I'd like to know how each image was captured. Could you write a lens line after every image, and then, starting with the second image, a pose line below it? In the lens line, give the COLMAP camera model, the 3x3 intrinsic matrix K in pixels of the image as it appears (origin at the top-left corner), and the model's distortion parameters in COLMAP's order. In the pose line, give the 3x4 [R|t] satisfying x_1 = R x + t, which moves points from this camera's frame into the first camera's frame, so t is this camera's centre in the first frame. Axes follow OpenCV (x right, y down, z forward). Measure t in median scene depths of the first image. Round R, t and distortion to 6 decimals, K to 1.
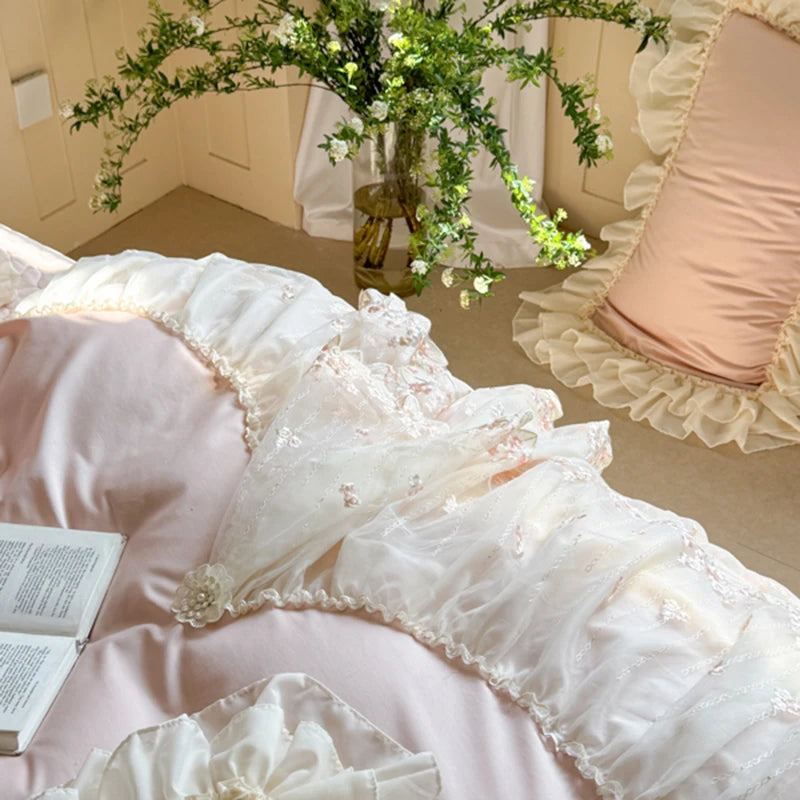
lens RADIAL K [[1188.0, 0, 400.0], [0, 1188.0, 400.0], [0, 0, 1]] dist [0.075878, -0.123529]
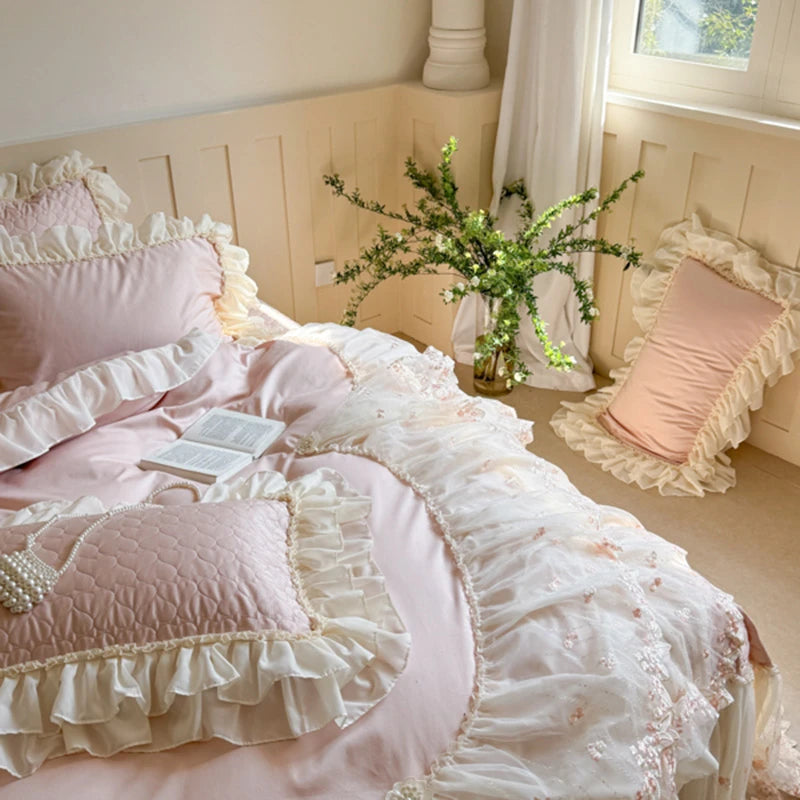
lens RADIAL K [[760.2, 0, 400.0], [0, 760.2, 400.0], [0, 0, 1]] dist [0.010021, 0.003244]
pose [[0.962350, 0.130483, -0.238447, 0.164348], [-0.166453, 0.976420, -0.137471, 0.123566], [0.214887, 0.171985, 0.961376, -0.176096]]
